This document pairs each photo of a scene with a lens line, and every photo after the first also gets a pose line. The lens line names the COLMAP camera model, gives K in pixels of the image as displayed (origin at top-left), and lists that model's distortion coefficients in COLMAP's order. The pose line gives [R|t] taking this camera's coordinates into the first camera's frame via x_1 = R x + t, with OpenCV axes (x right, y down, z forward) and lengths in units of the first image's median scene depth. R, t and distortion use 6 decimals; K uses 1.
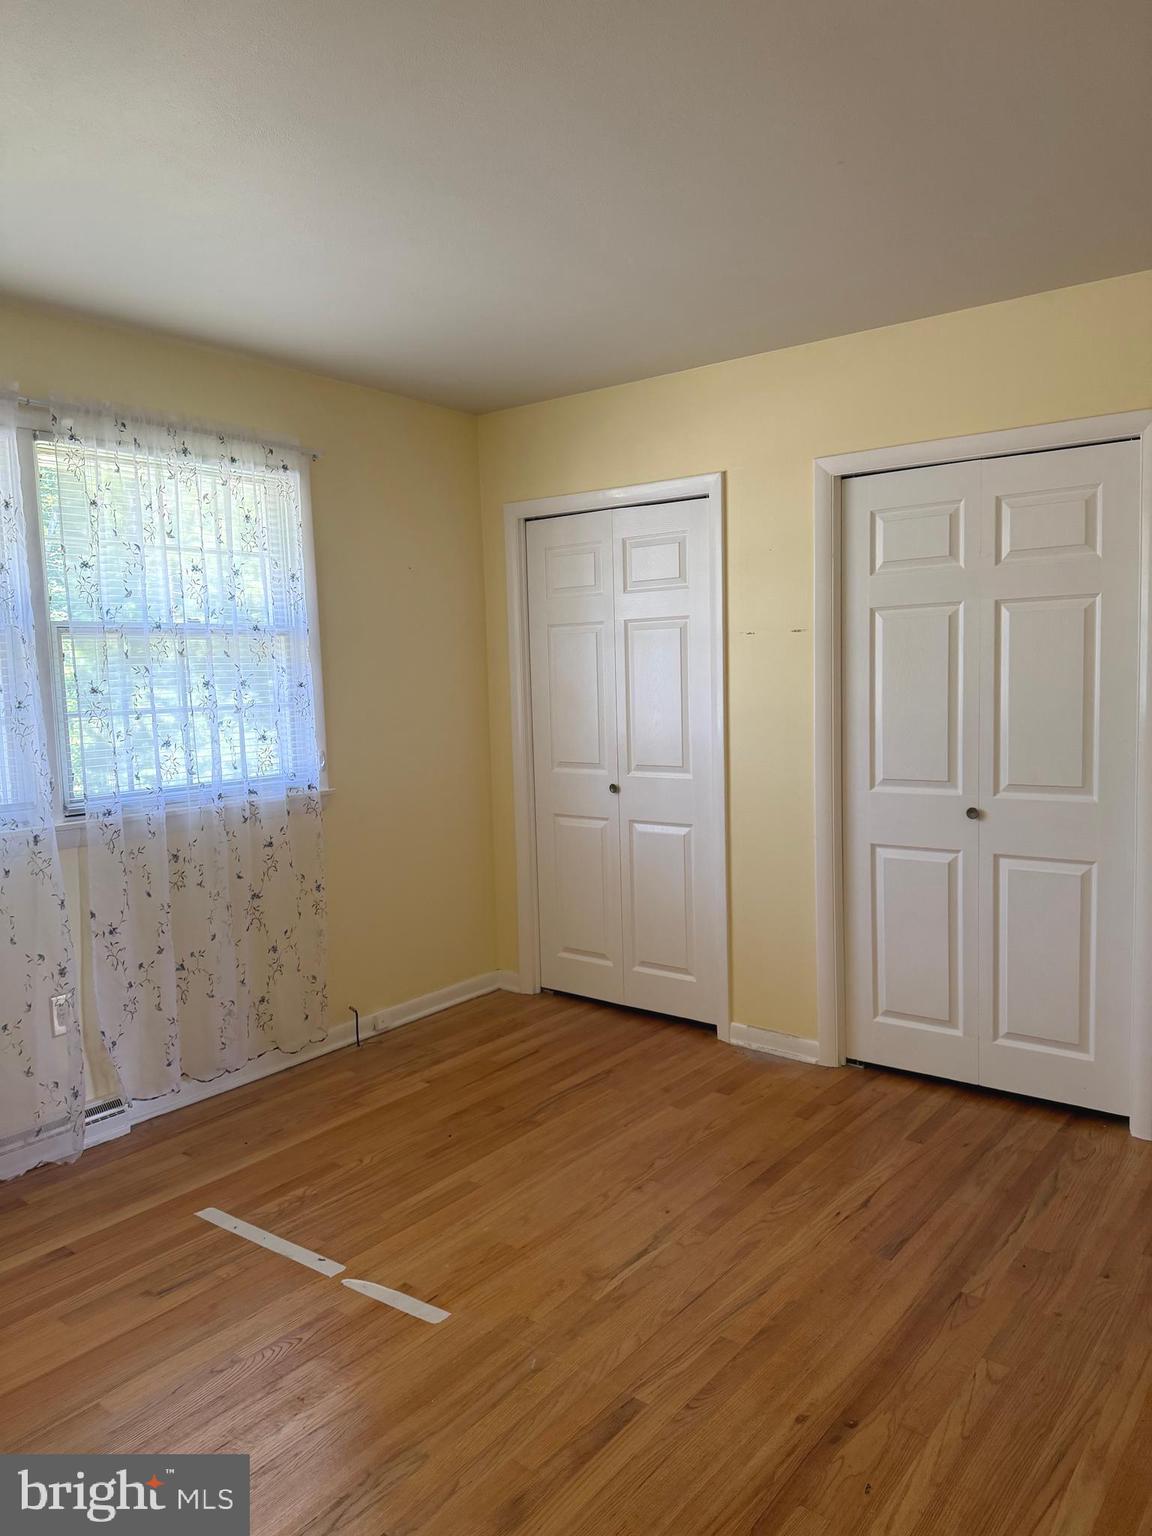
lens RADIAL K [[1079.3, 0, 578.0], [0, 1079.3, 769.5], [0, 0, 1]] dist [0.061033, -0.065321]
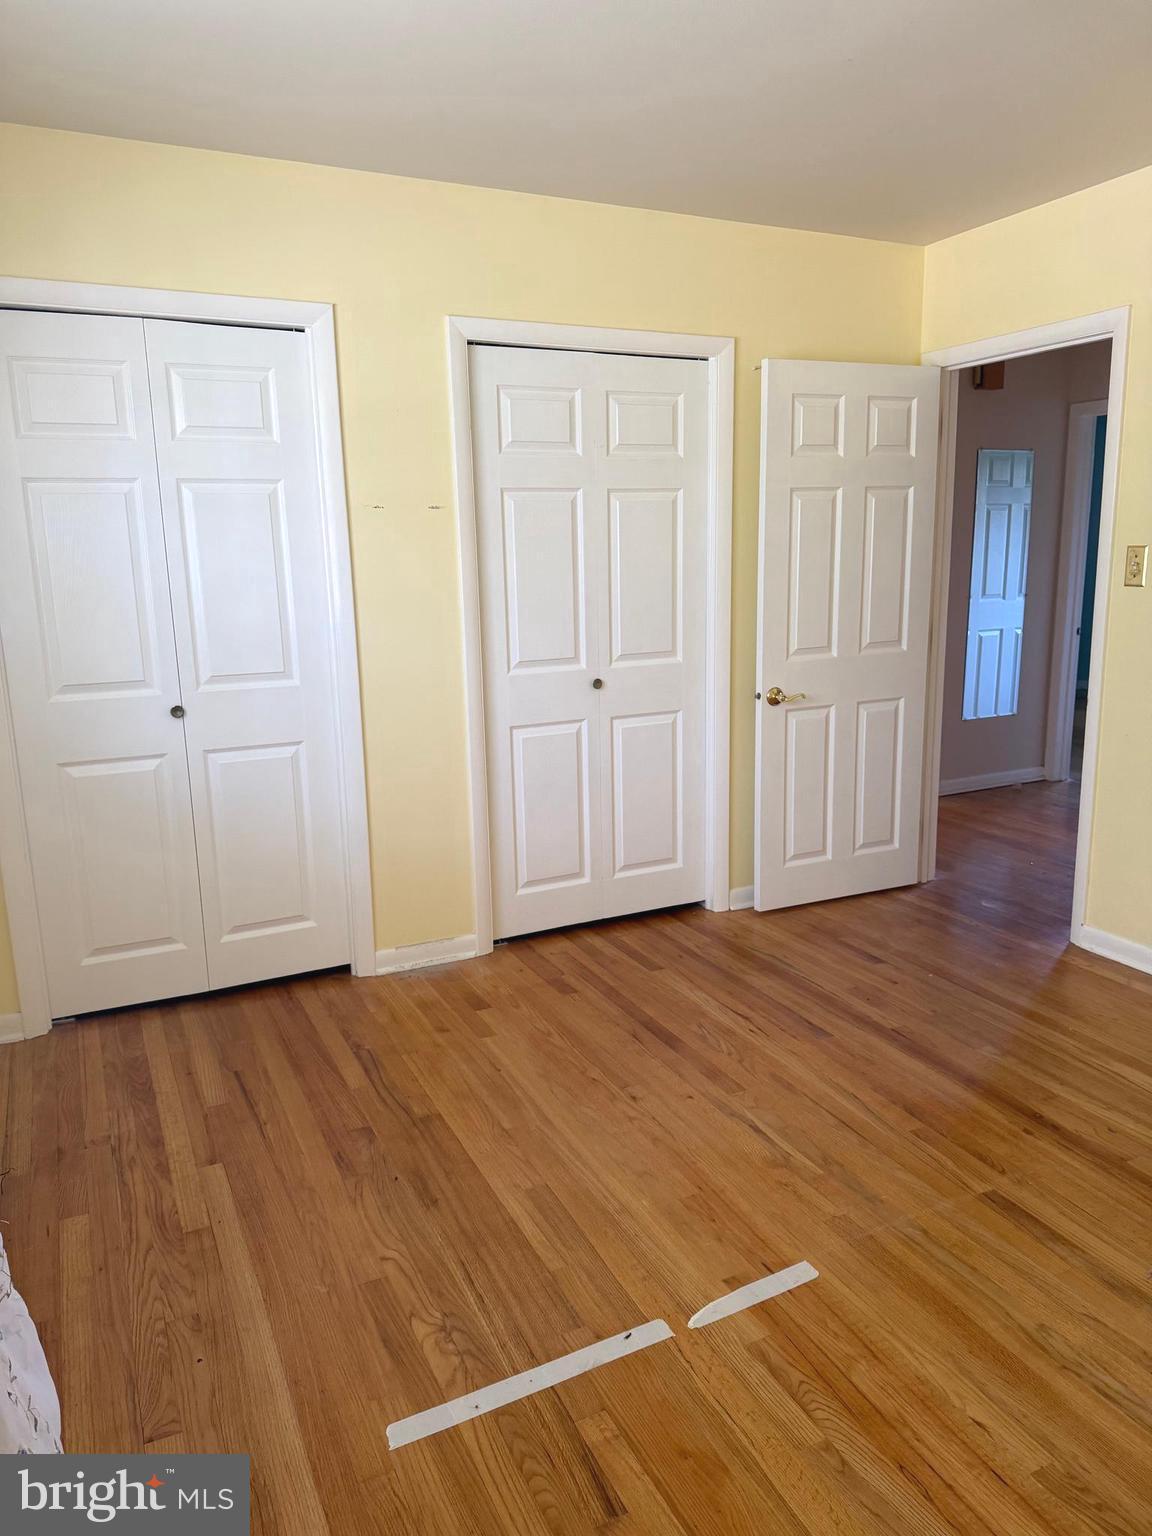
lens RADIAL K [[1079.3, 0, 554.7], [0, 1079.3, 785.1], [0, 0, 1]] dist [0.061033, -0.065321]
pose [[0.442365, -0.178608, 0.878870, -0.664827], [0.089100, 0.983872, 0.155100, -0.033818], [-0.892398, 0.009697, 0.451145, 0.551754]]
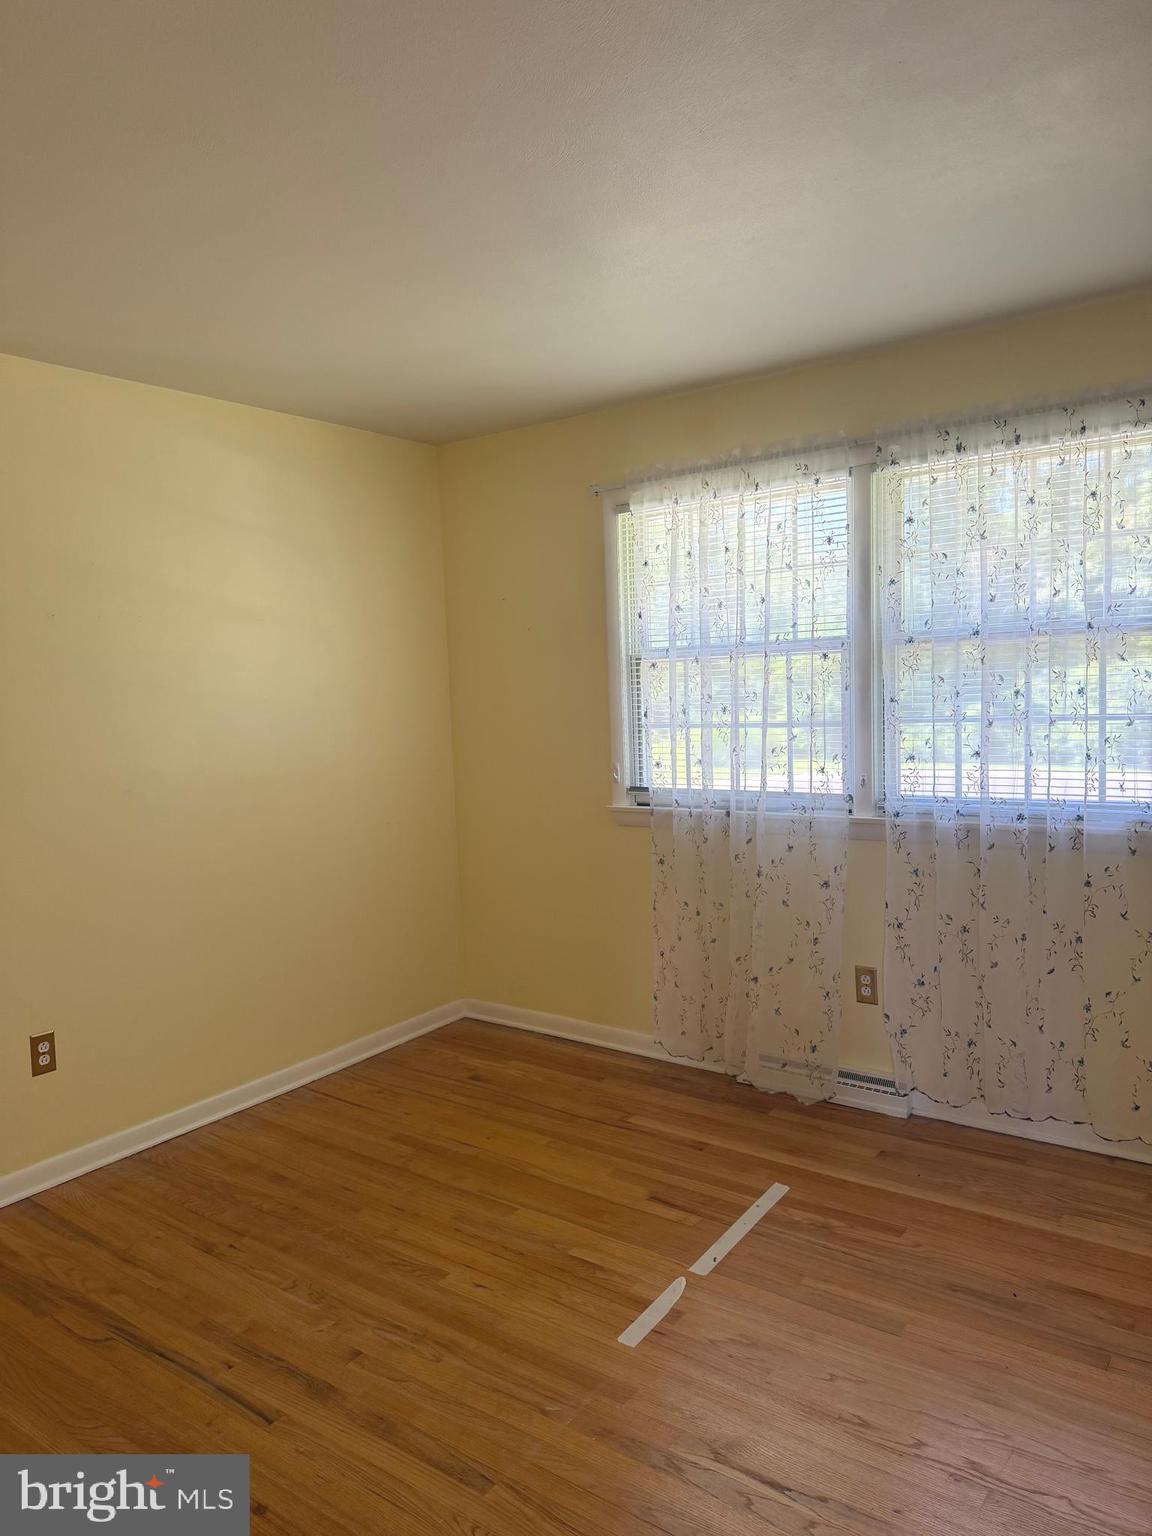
lens RADIAL K [[1079.3, 0, 576.6], [0, 1079.3, 772.1], [0, 0, 1]] dist [0.061033, -0.065321]
pose [[0.043193, 0.110152, -0.992976, 0.587230], [-0.055334, 0.992641, 0.107708, -0.095251], [0.997533, 0.050293, 0.048971, 0.621761]]
